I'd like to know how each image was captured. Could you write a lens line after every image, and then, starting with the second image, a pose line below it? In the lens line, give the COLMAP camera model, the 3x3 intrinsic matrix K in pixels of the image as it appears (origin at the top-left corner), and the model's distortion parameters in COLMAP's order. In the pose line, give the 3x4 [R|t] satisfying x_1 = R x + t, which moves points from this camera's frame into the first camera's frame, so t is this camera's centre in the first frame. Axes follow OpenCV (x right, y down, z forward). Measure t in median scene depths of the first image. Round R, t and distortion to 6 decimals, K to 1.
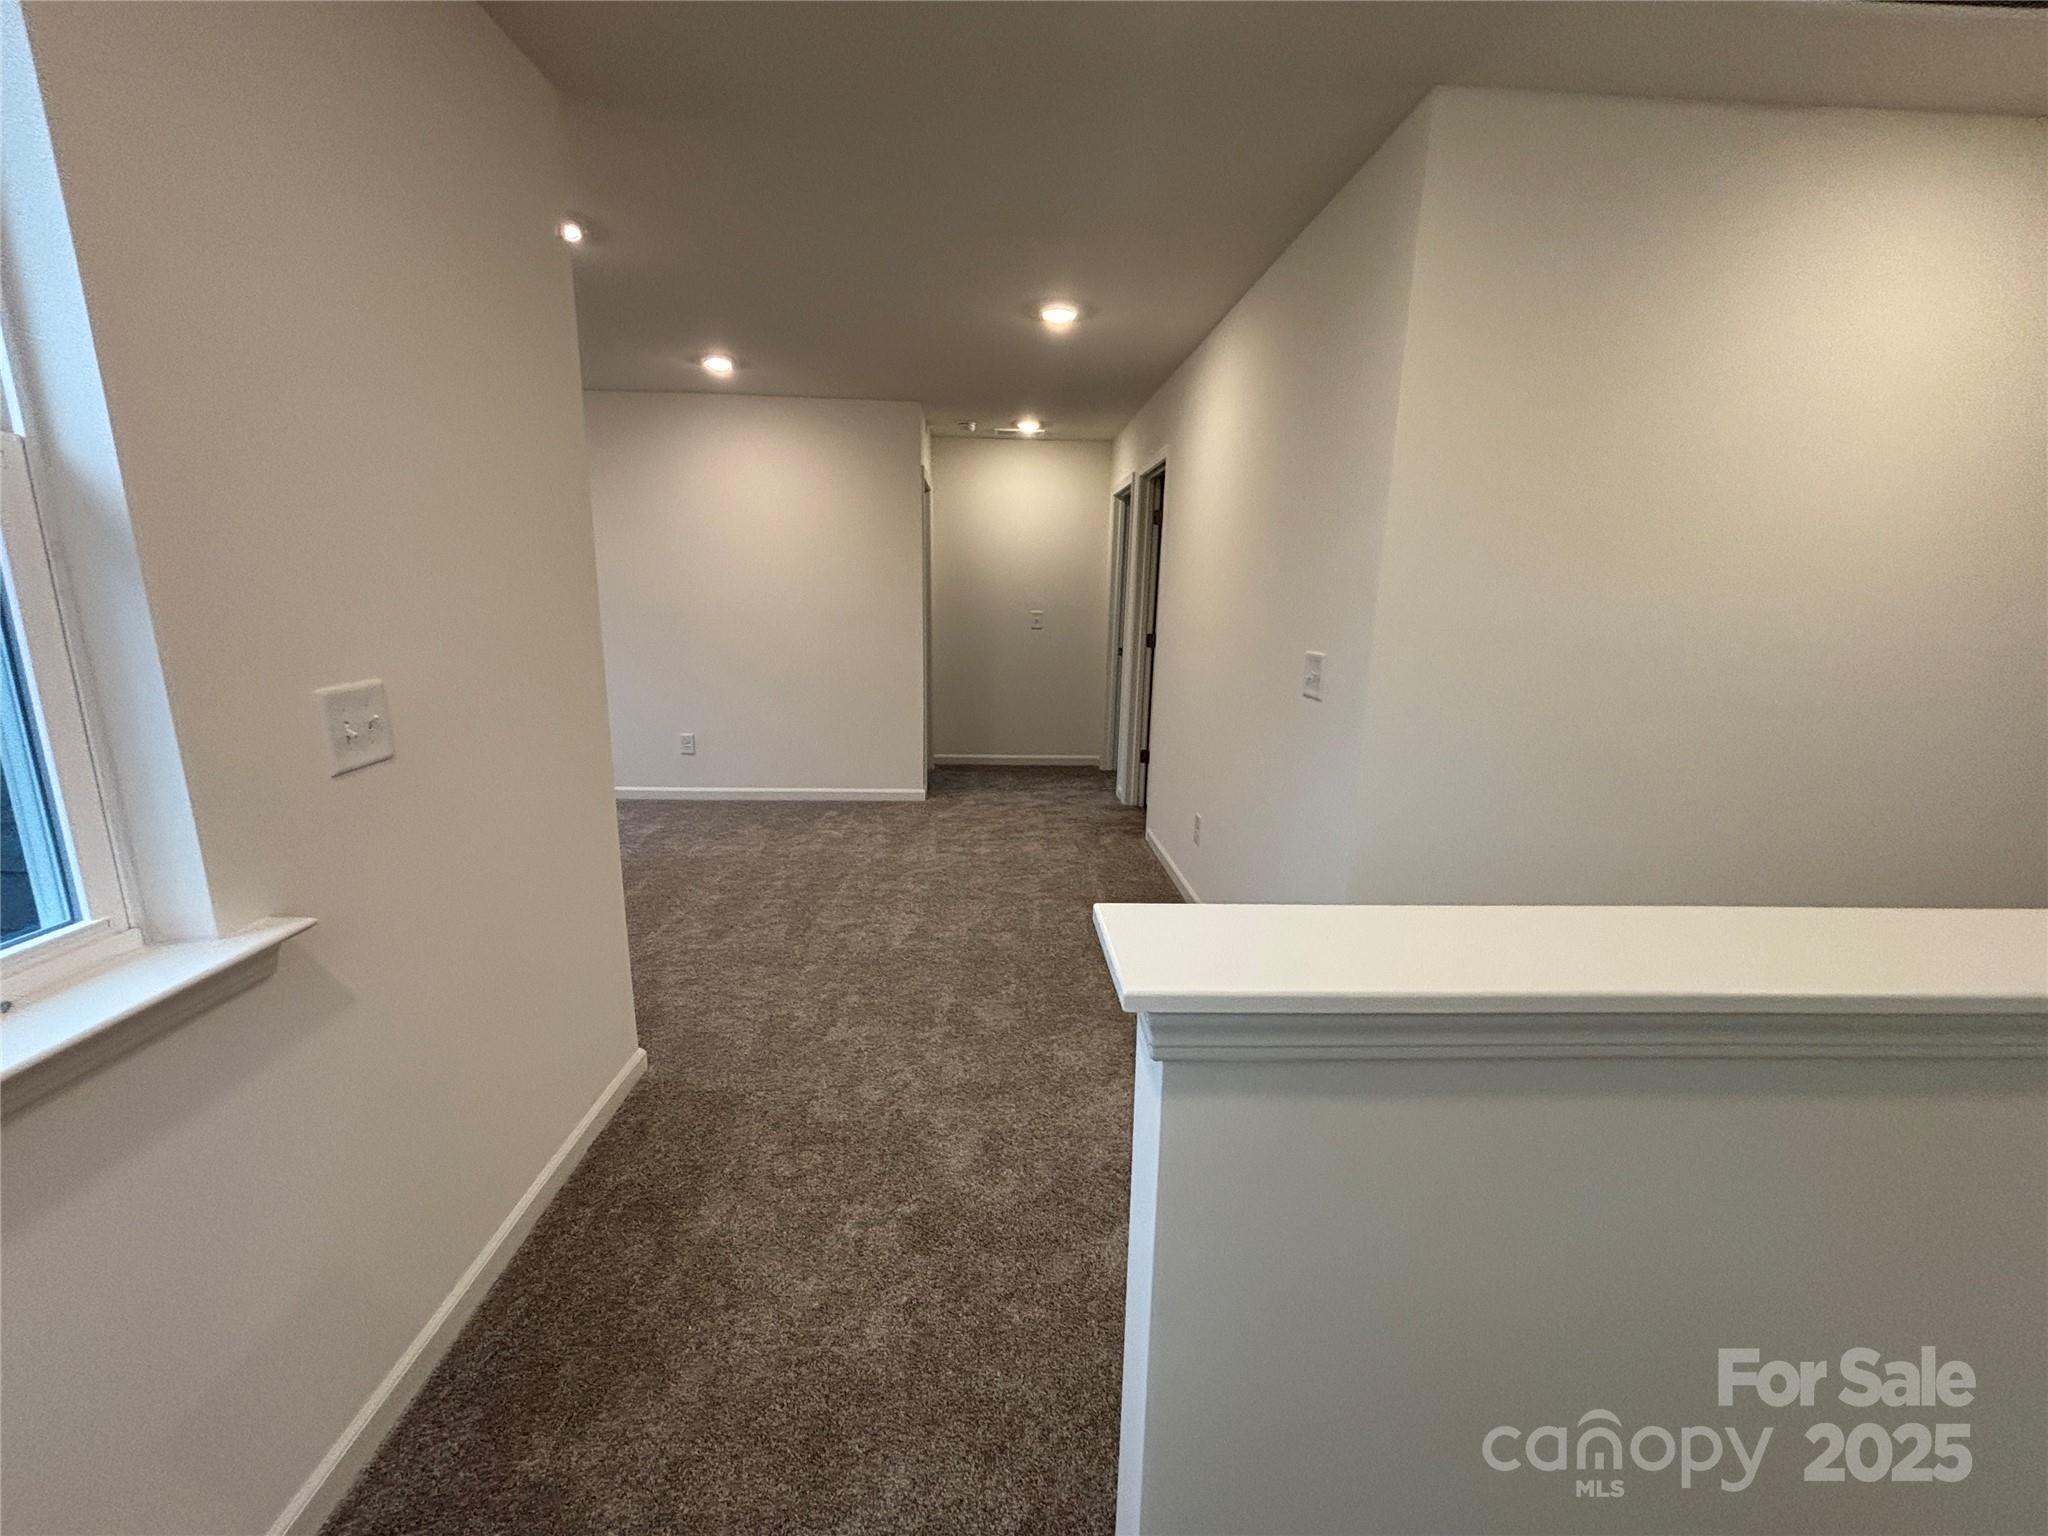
lens RADIAL K [[823.9, 0, 1019.1], [0, 823.9, 761.3], [0, 0, 1]] dist [0.001956, -0.000611]
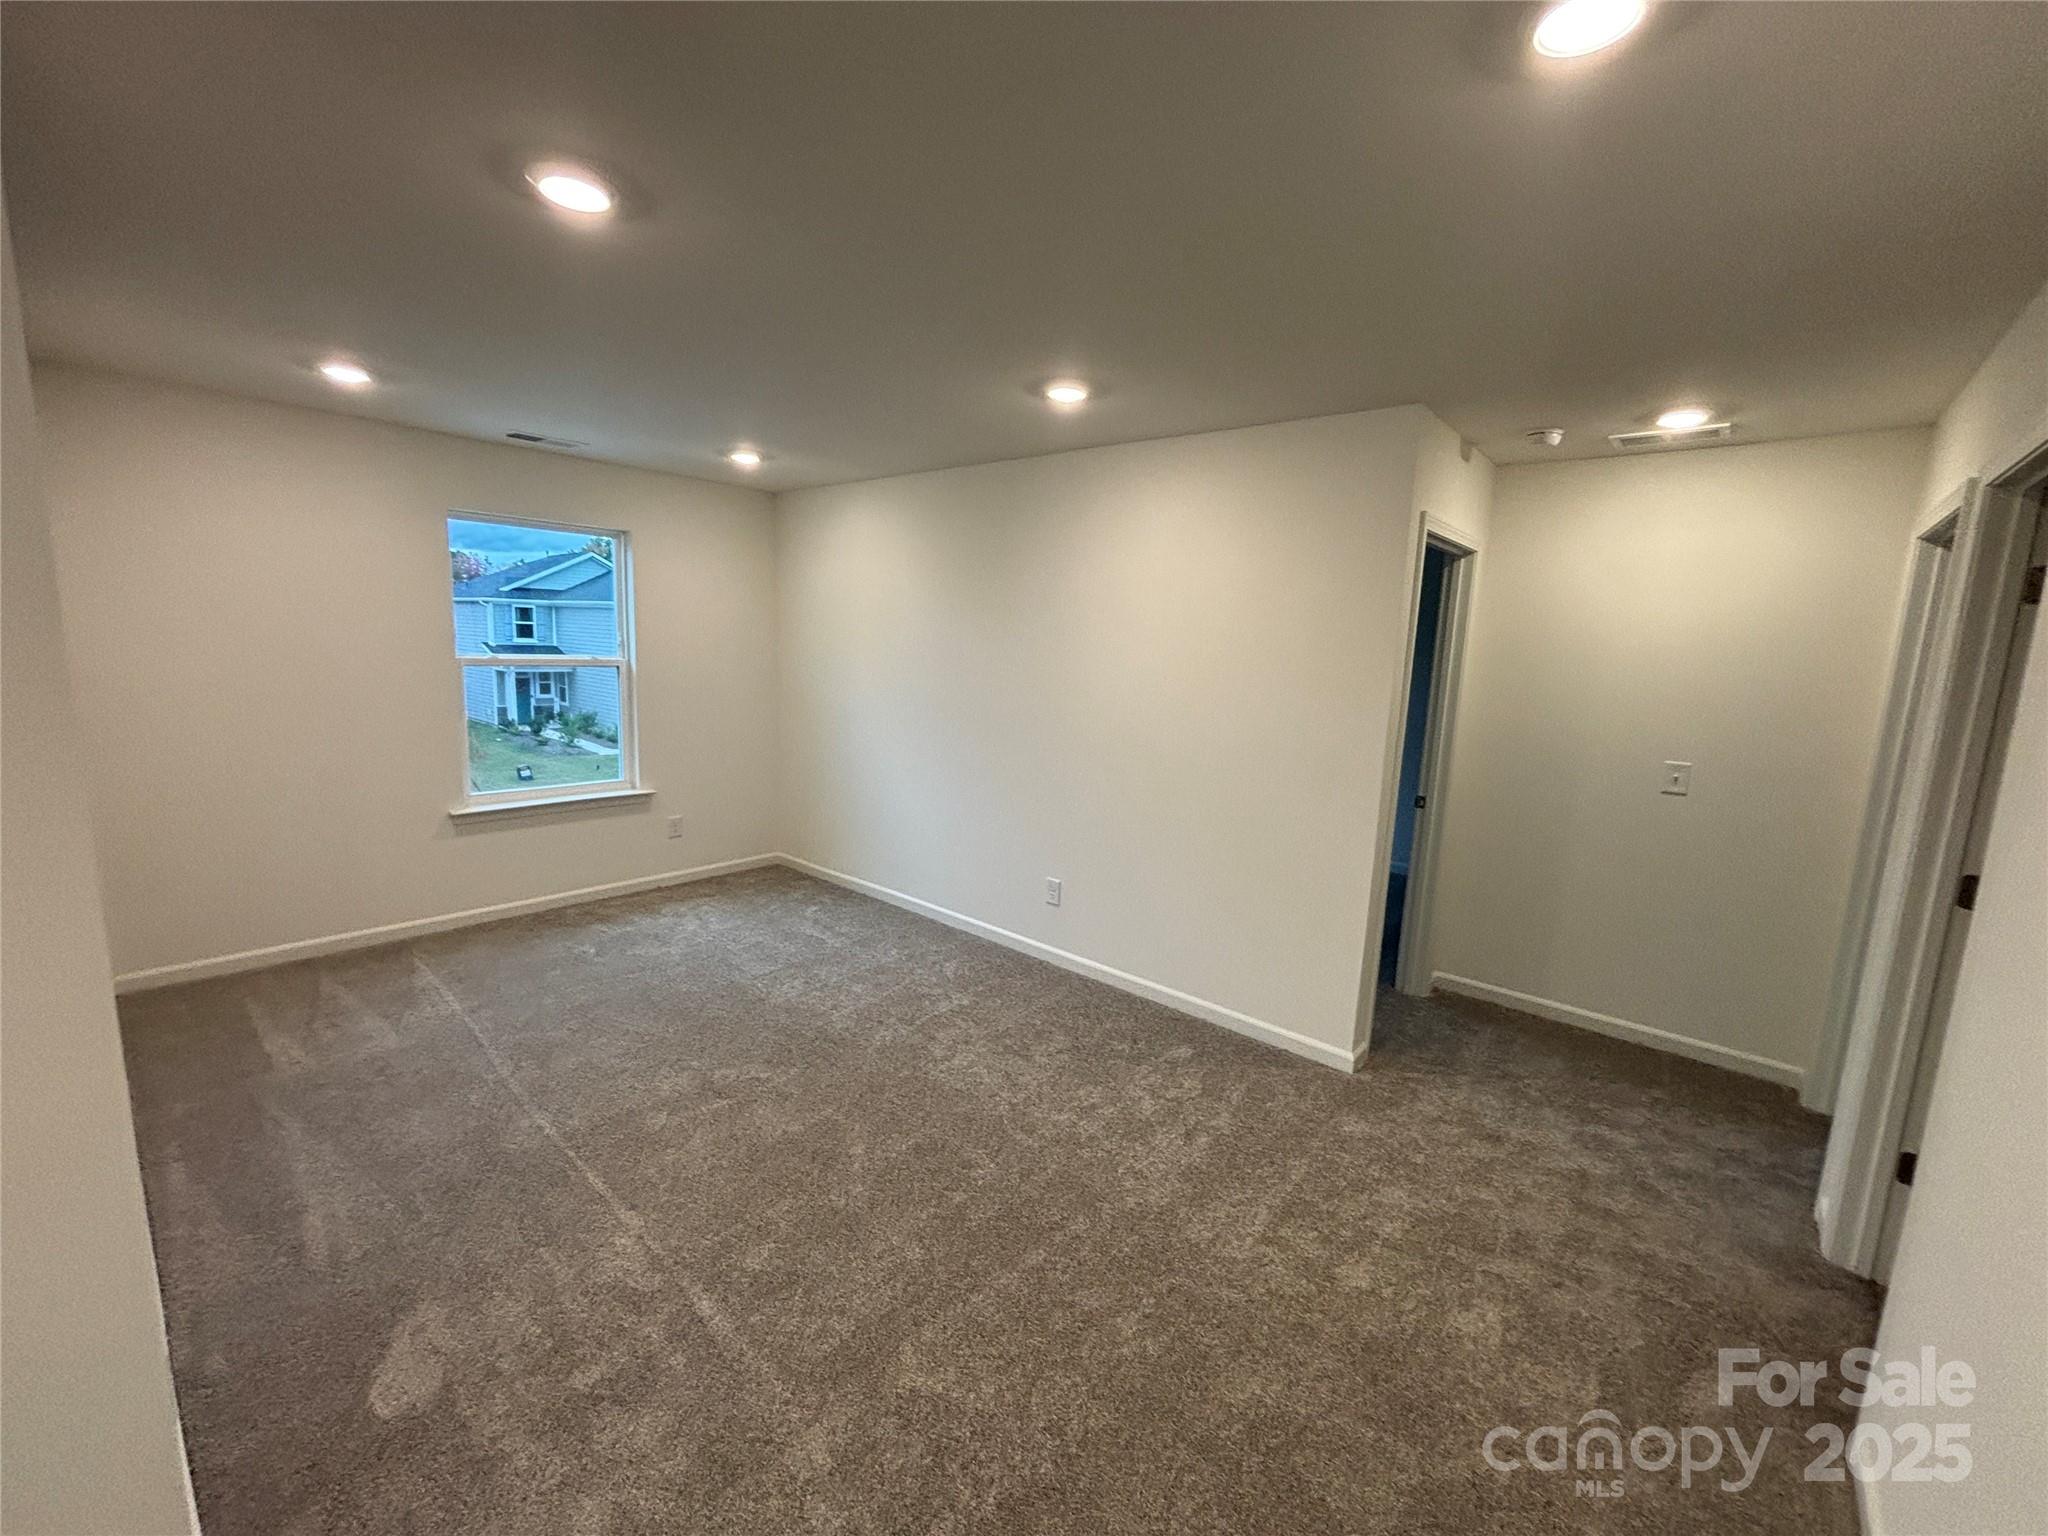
lens RADIAL K [[823.9, 0, 1019.1], [0, 823.9, 761.3], [0, 0, 1]] dist [0.001956, -0.000611]
pose [[0.728104, 0.108038, -0.676899, 0.086393], [-0.168427, 0.985425, -0.023886, -0.117491], [0.664452, 0.131400, 0.735688, 0.387507]]
